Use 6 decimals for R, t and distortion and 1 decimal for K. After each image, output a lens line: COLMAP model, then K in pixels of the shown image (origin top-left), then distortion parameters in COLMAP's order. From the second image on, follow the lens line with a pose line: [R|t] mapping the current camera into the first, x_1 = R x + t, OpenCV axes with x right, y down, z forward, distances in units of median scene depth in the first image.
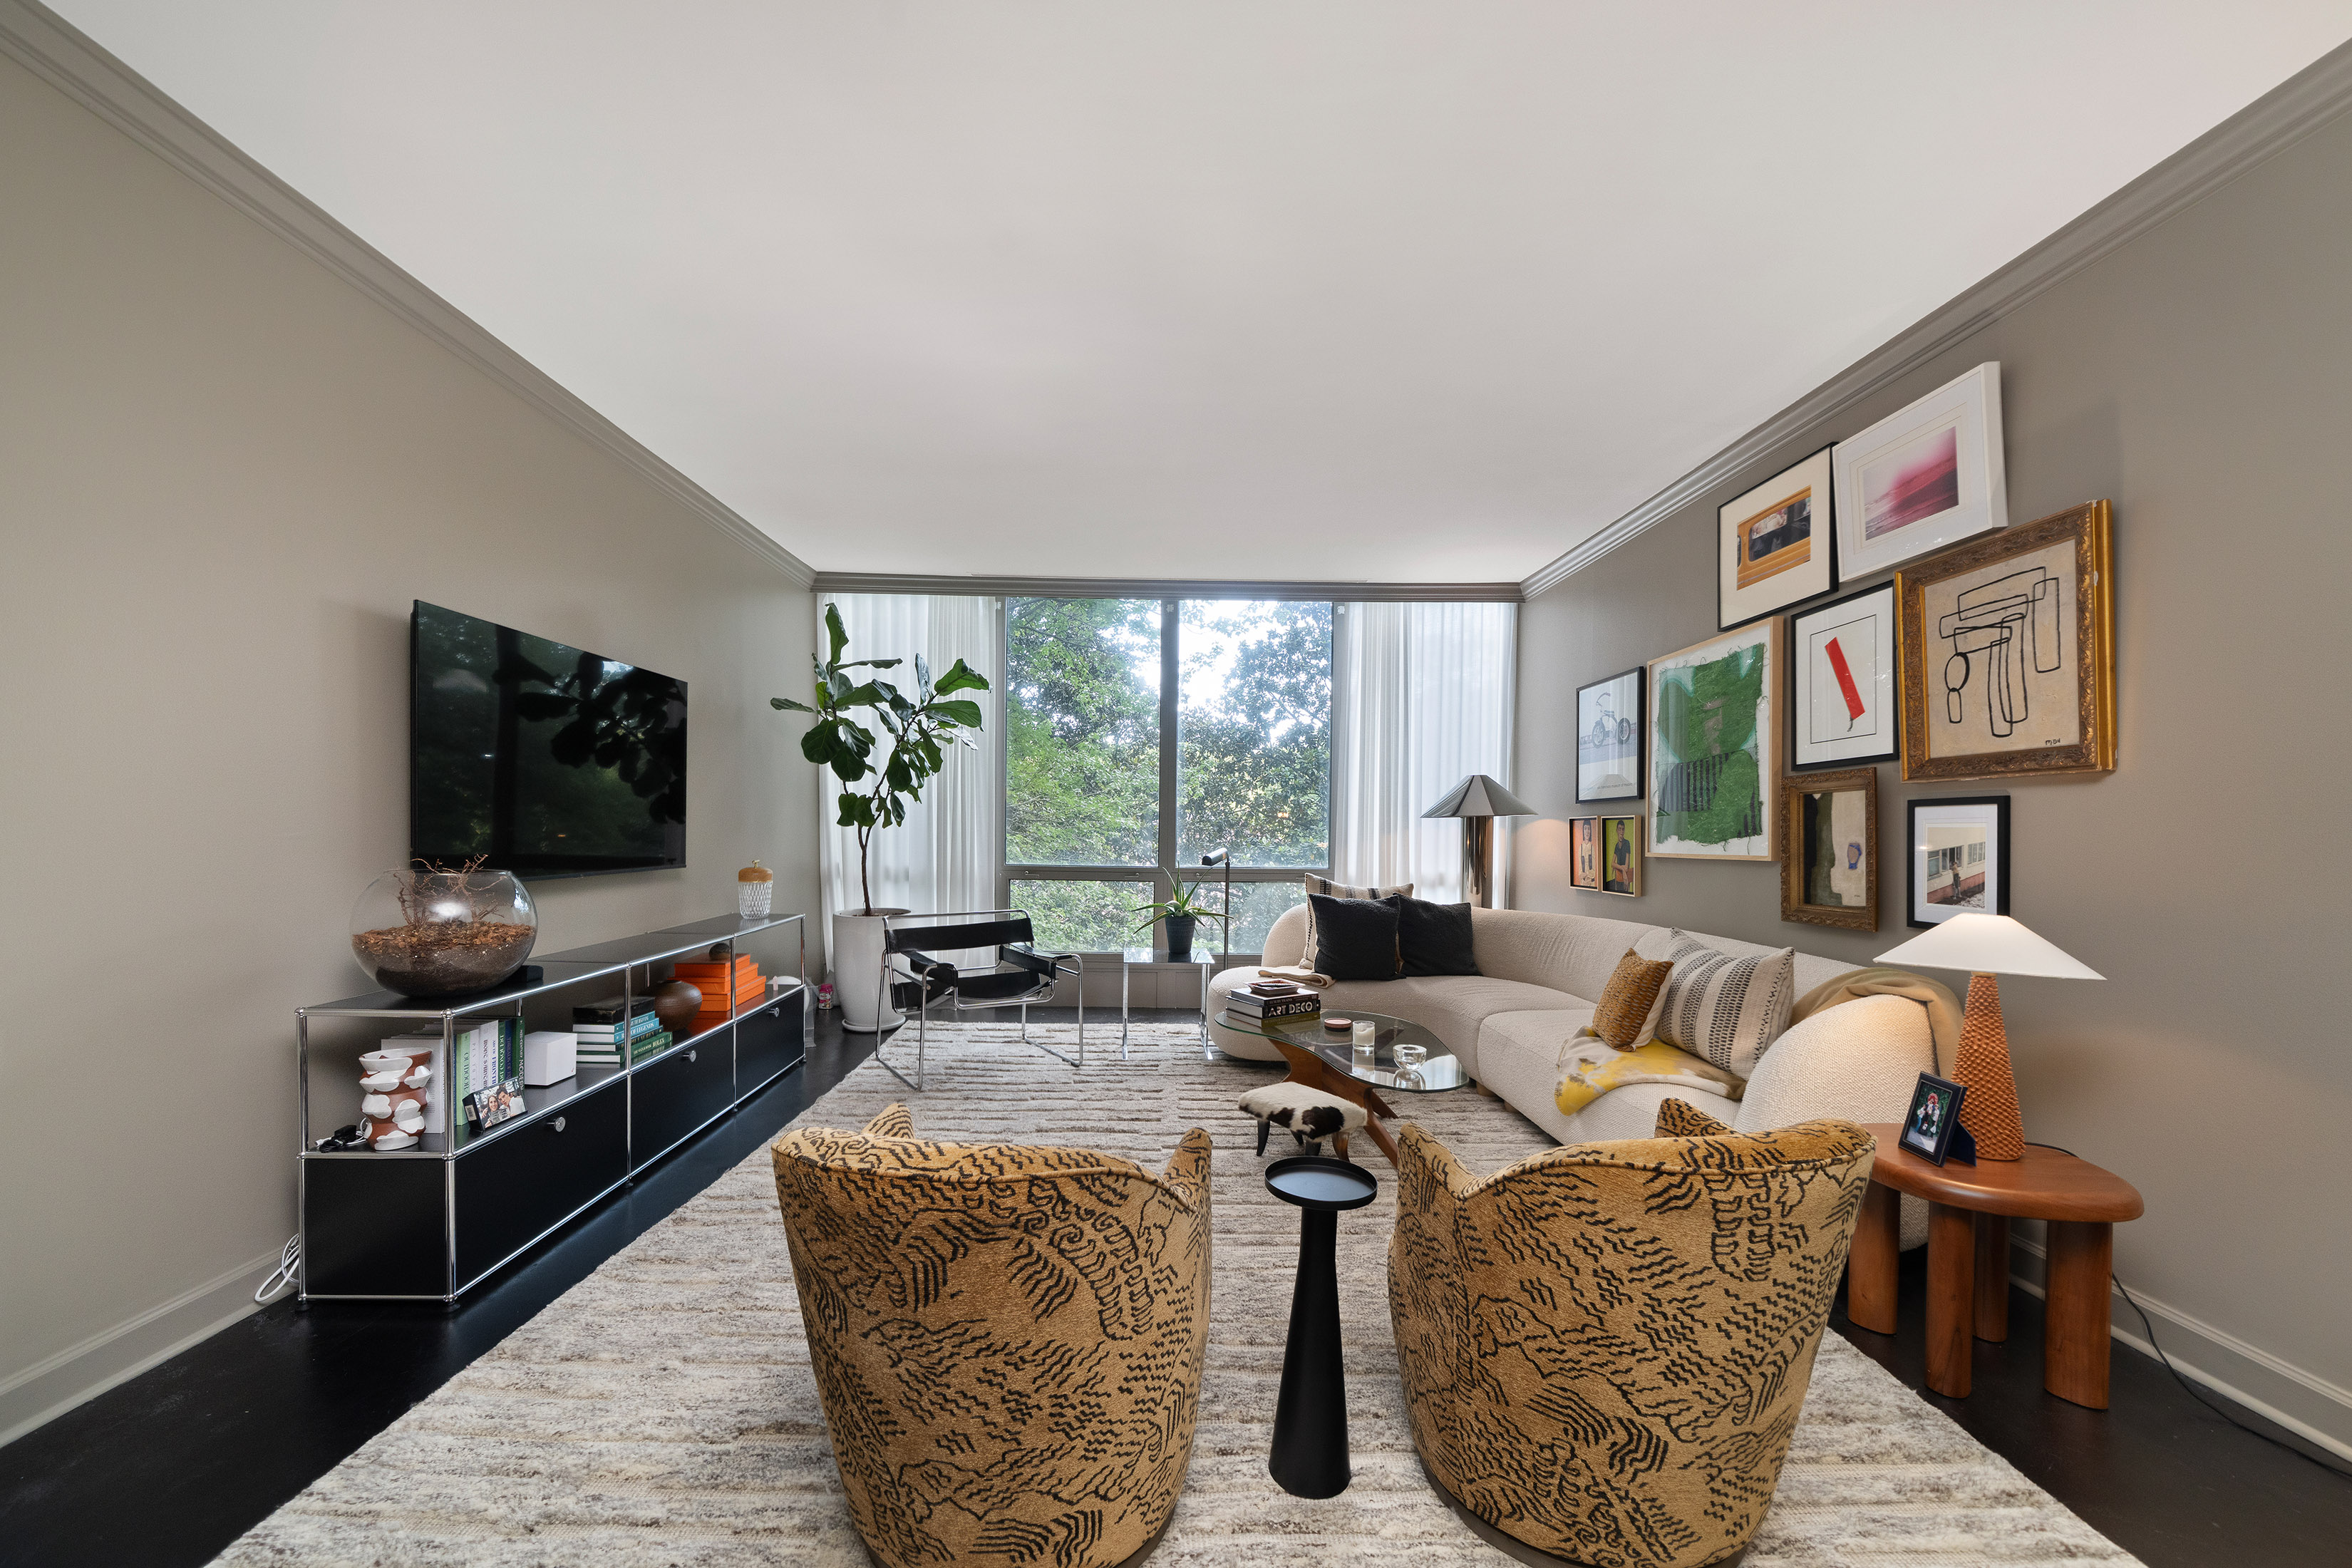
lens RADIAL K [[869.5, 0, 1154.1], [0, 869.5, 843.4], [0, 0, 1]] dist [-0.006150, -0.000074]
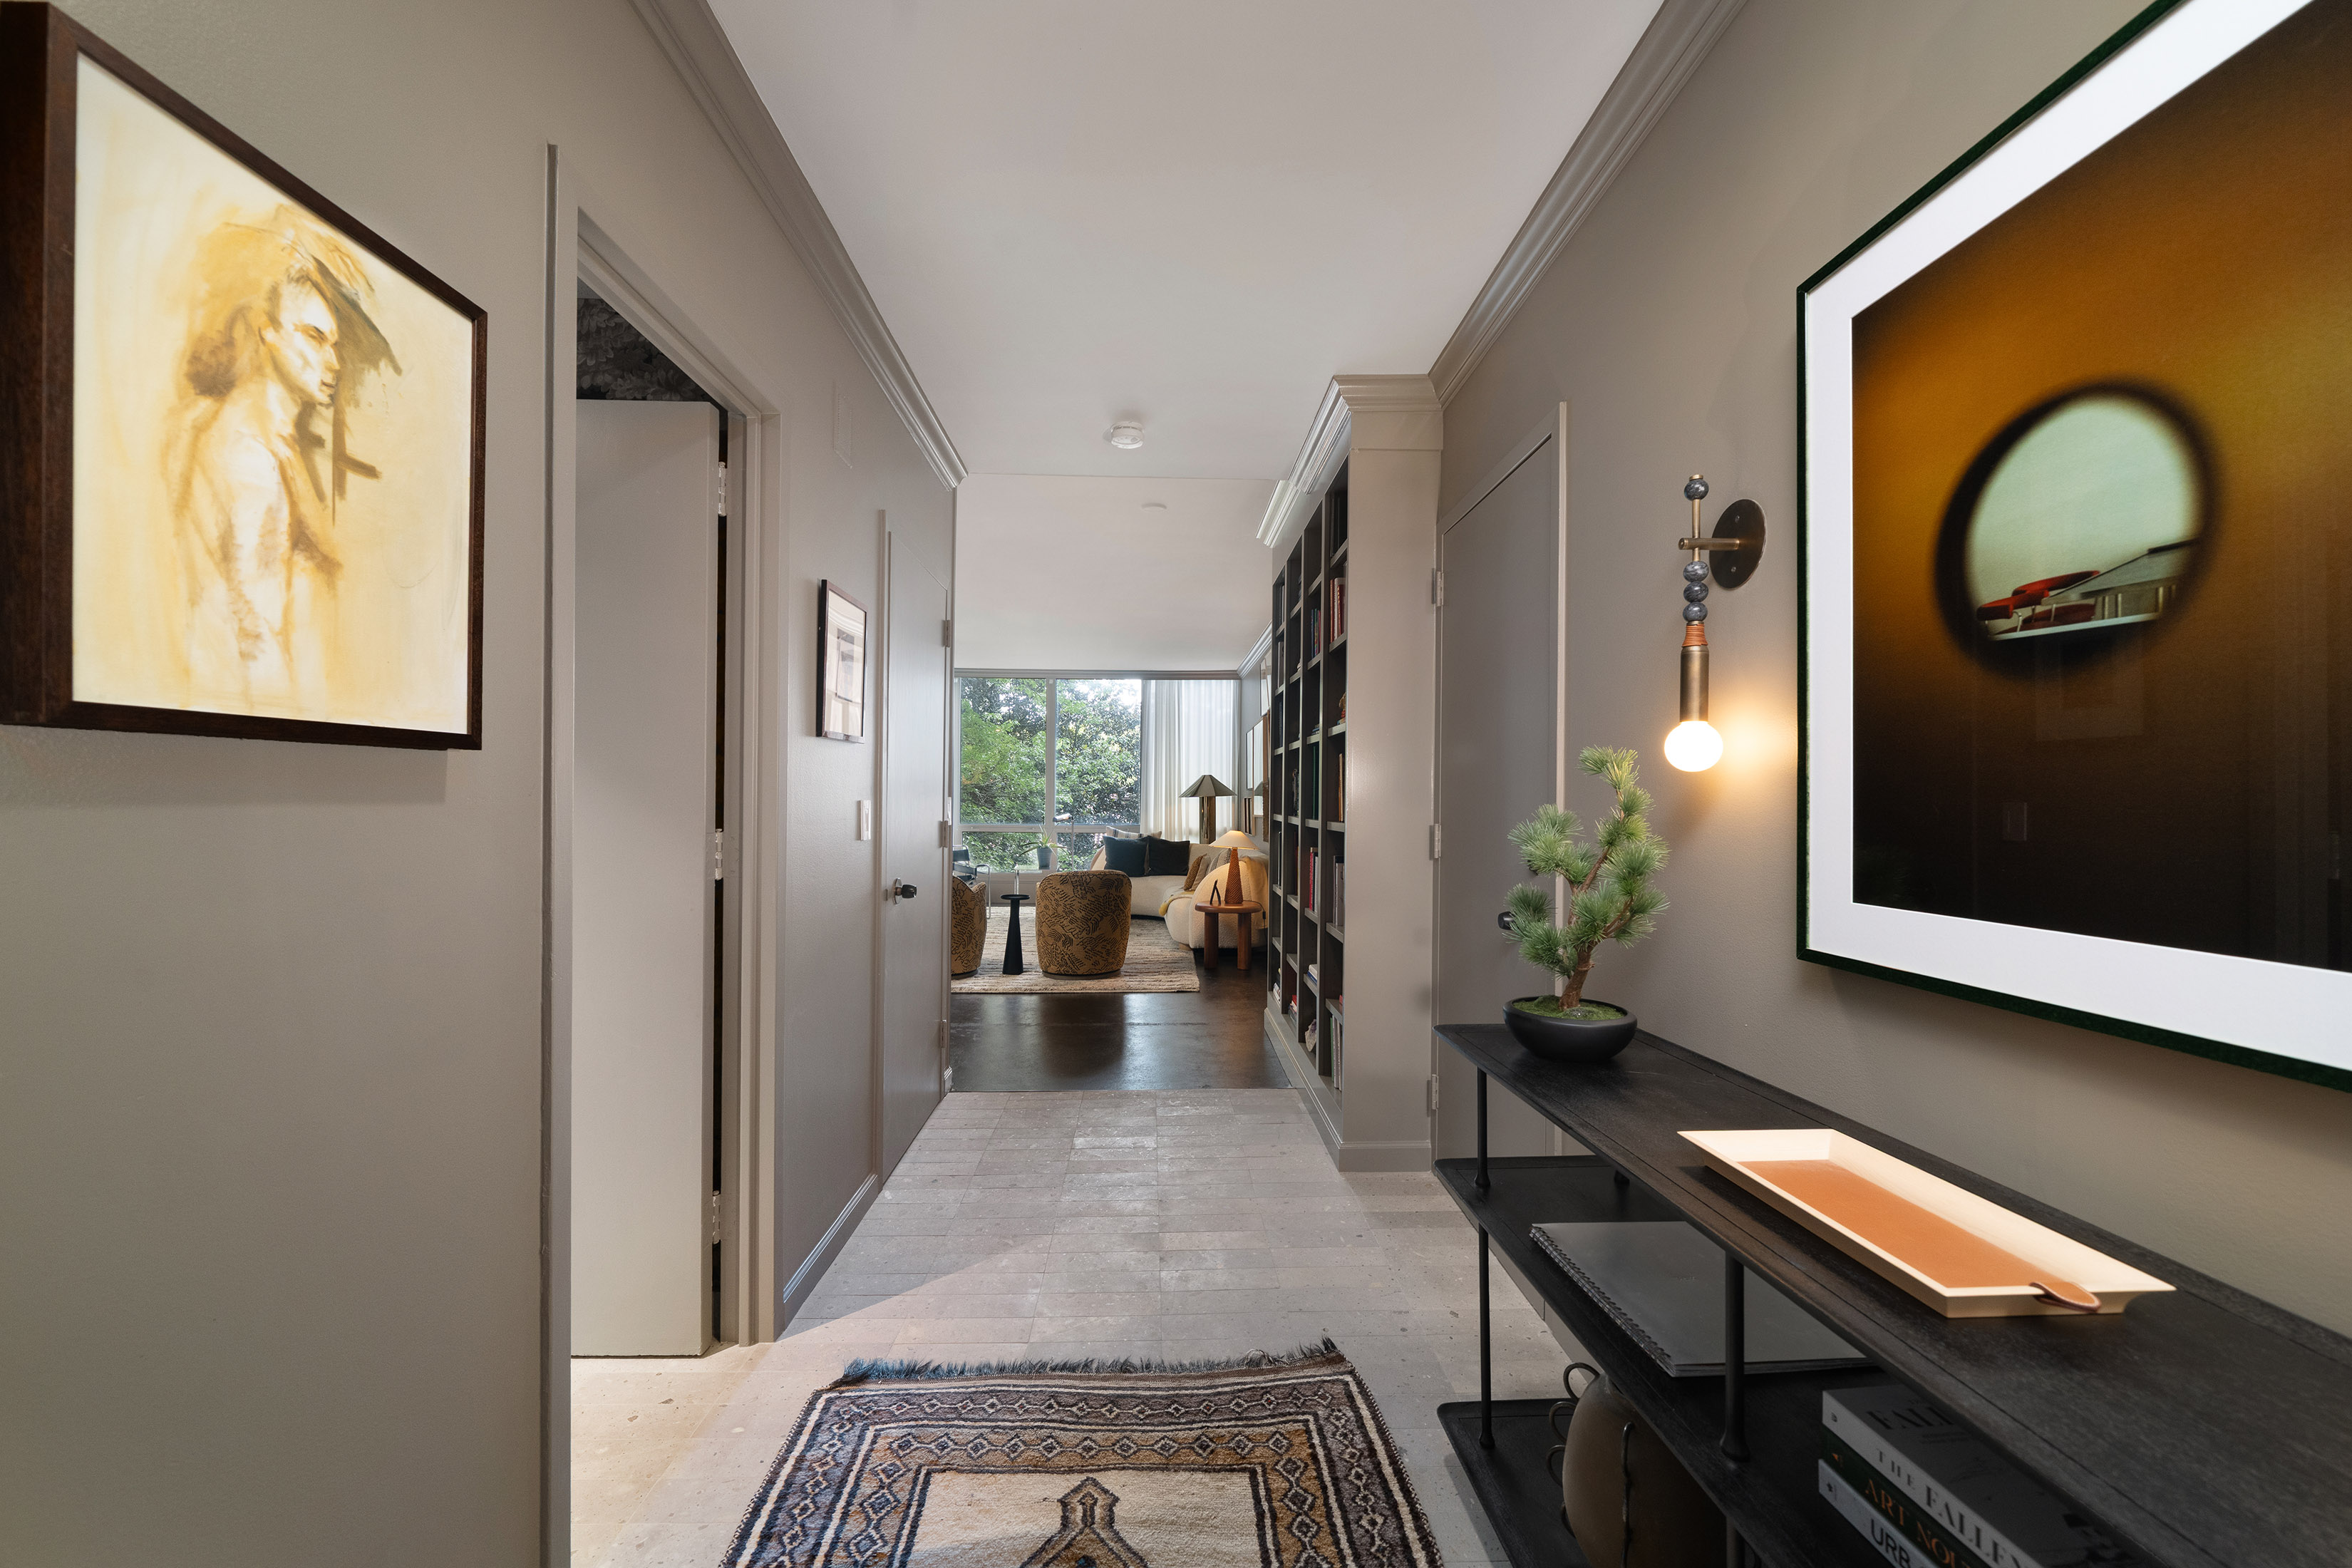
lens RADIAL K [[869.5, 0, 1166.5], [0, 869.5, 793.2], [0, 0, 1]] dist [-0.006150, -0.000074]
pose [[0.999941, -0.010546, -0.002773, 0.286430], [0.010480, 0.999681, -0.022978, 0.004840], [0.003014, 0.022948, 0.999732, -0.903620]]
